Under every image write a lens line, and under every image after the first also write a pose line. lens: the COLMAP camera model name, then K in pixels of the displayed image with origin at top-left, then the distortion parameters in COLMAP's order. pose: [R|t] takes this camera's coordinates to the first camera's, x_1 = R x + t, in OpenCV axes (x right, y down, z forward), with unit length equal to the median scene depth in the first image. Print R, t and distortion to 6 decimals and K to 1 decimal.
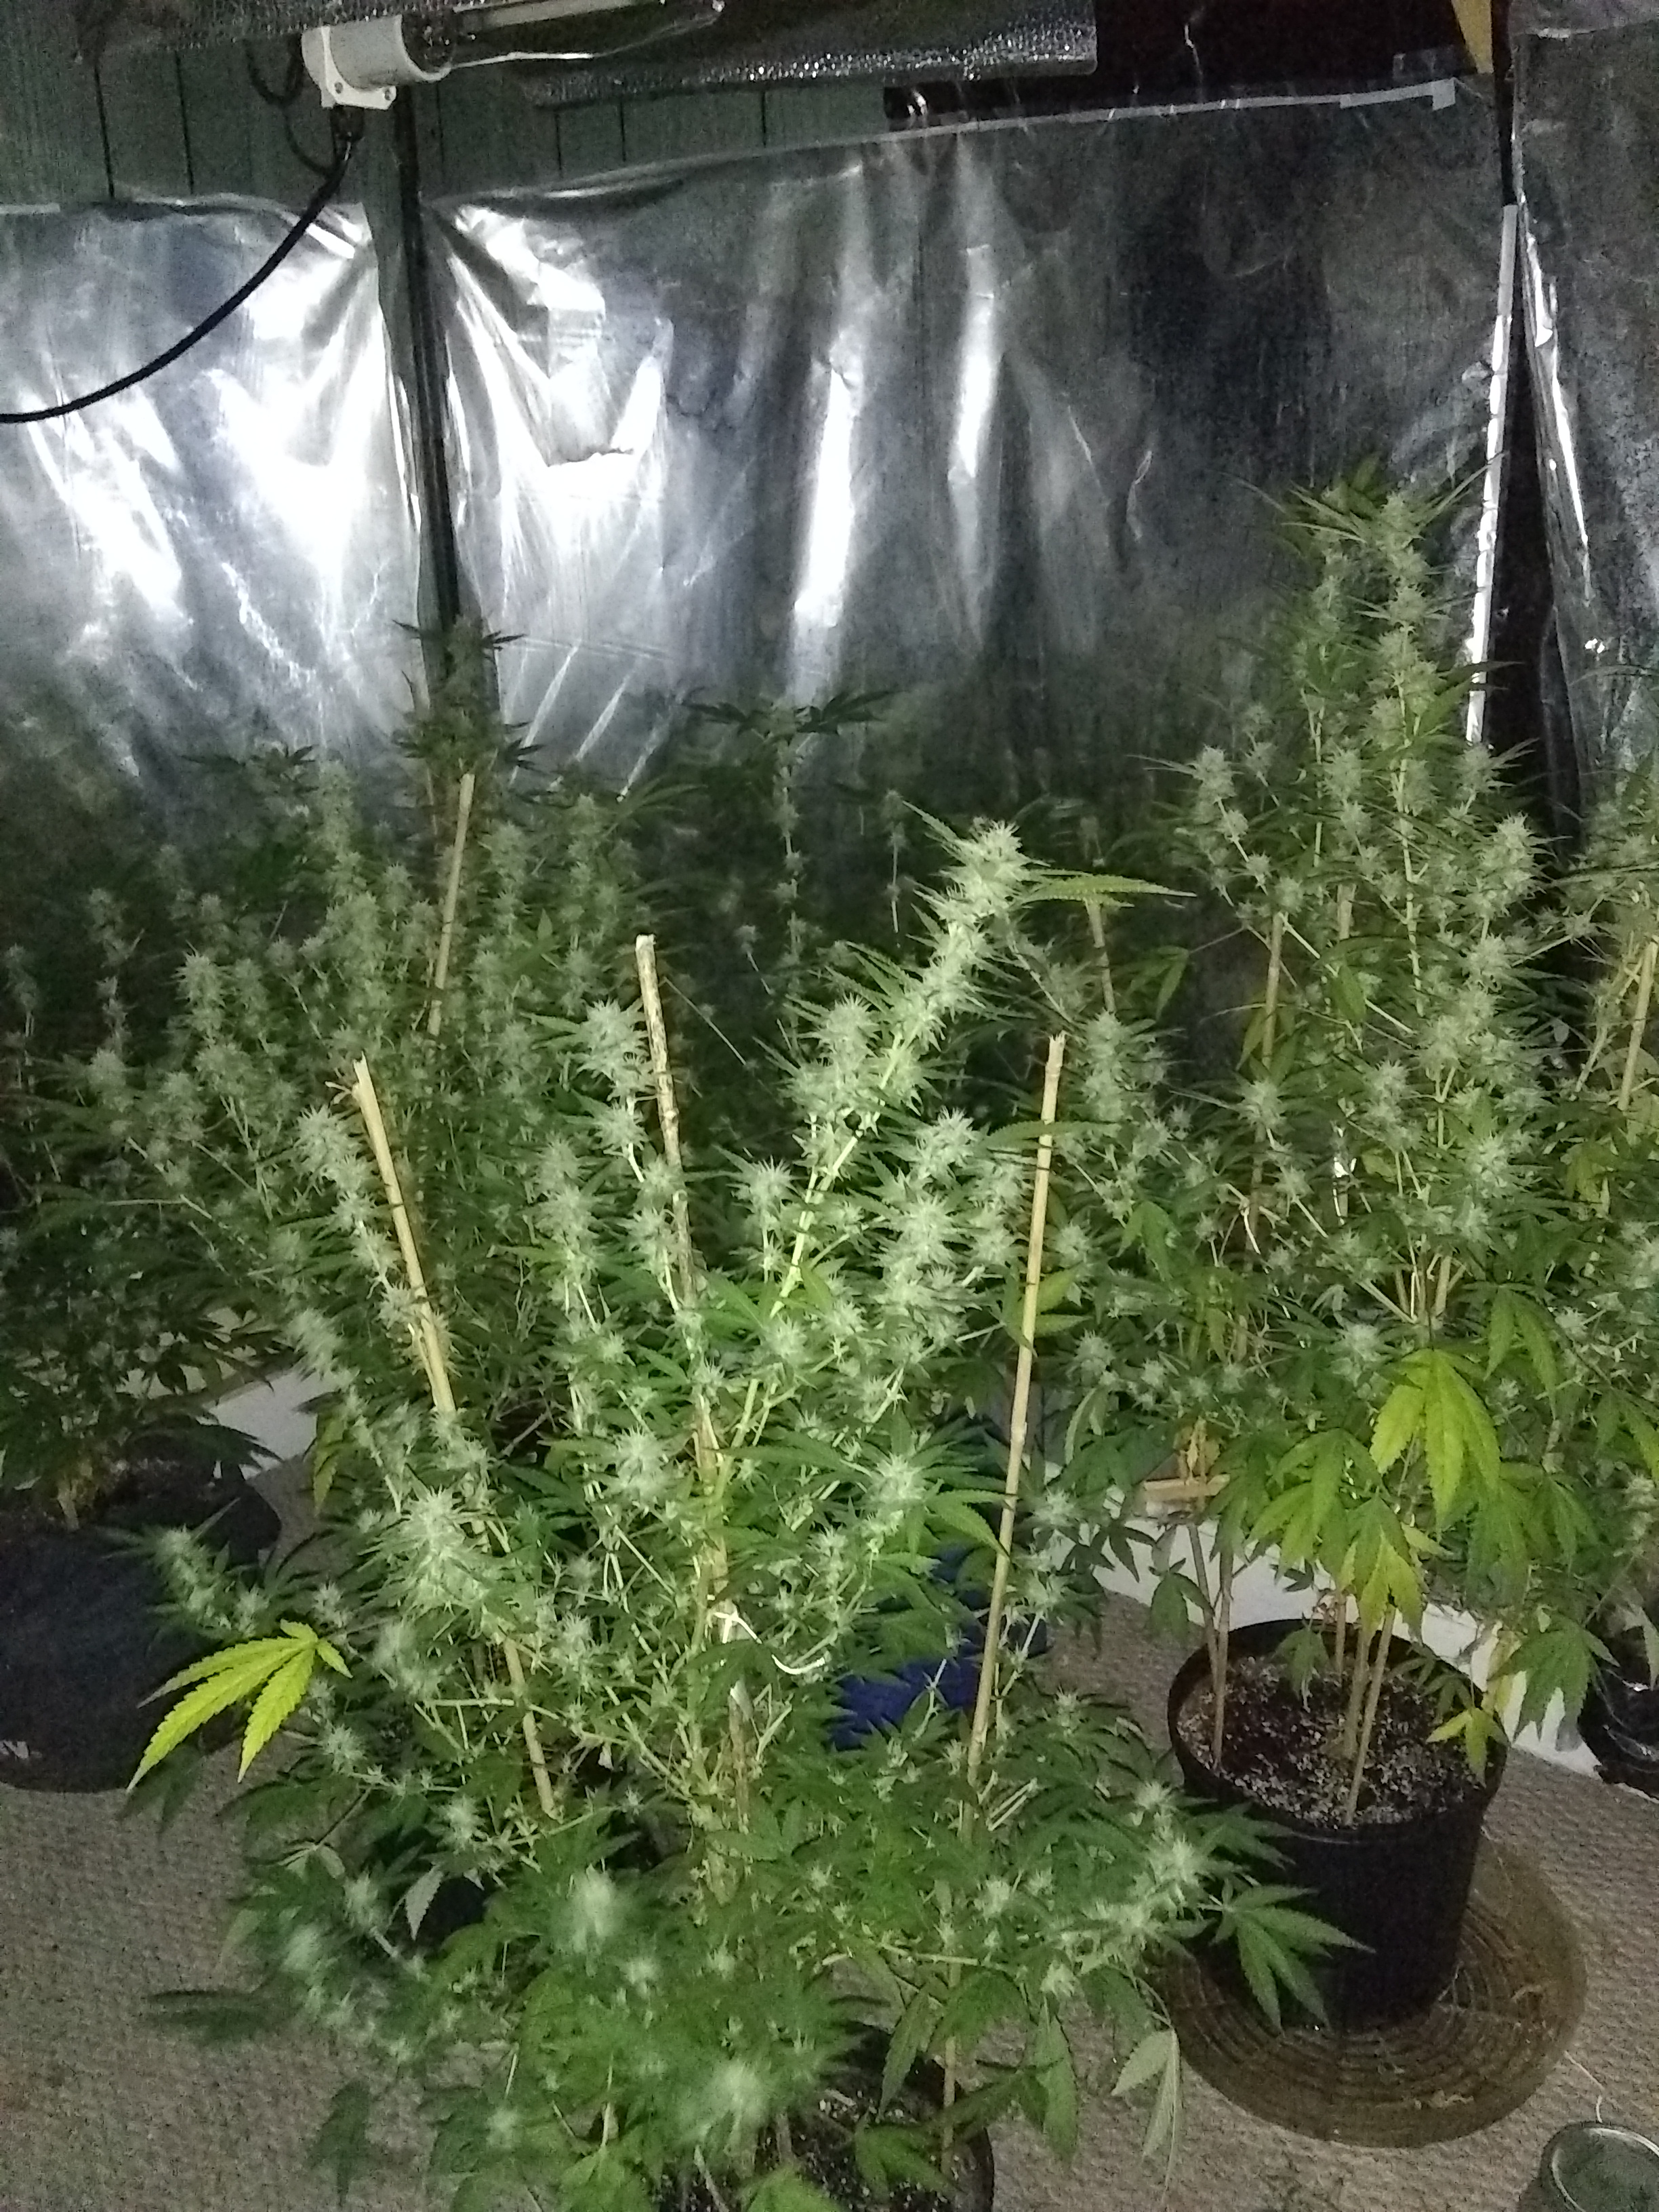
lens RADIAL K [[2169.9, 0, 829.8], [0, 2169.9, 1106.0], [0, 0, 1]] dist [0.001481, 0.000000]
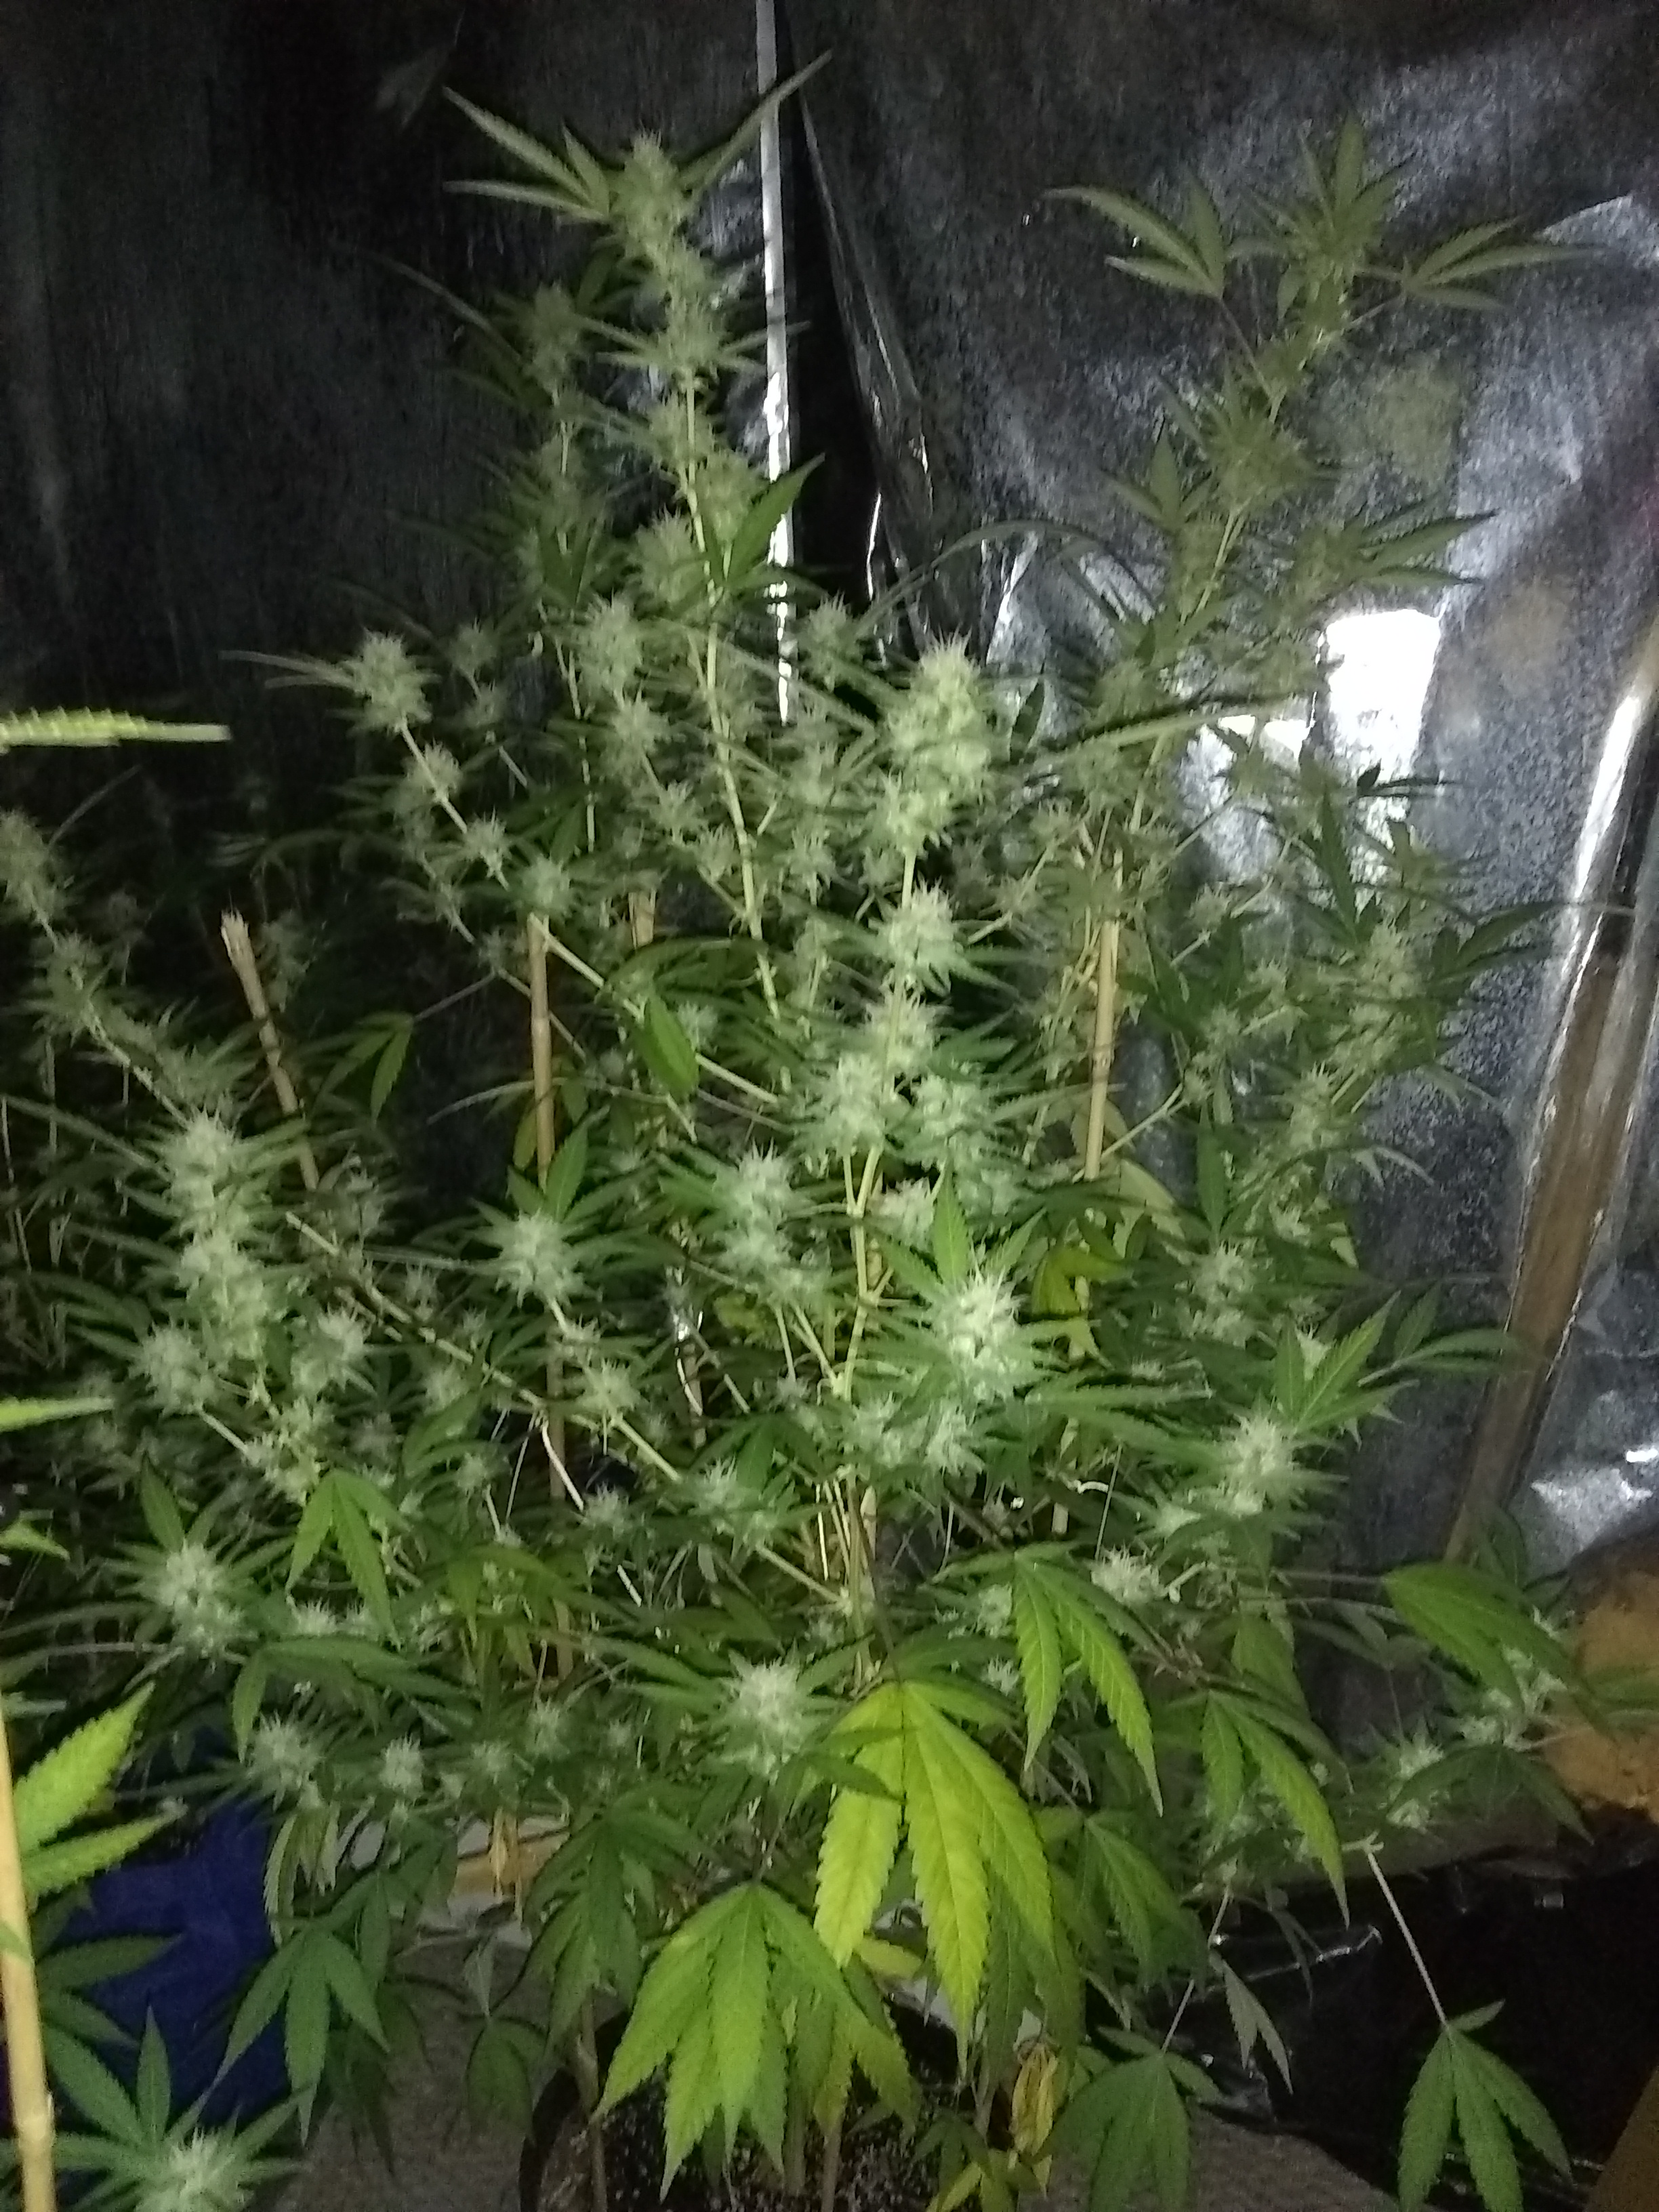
lens RADIAL K [[2169.9, 0, 828.9], [0, 2169.9, 1106.0], [0, 0, 1]] dist [0.001481, 0.000000]
pose [[0.946467, -0.102492, 0.306096, 0.100838], [0.119861, 0.992046, -0.038443, -0.007968], [-0.299722, 0.073074, 0.951224, 0.435116]]
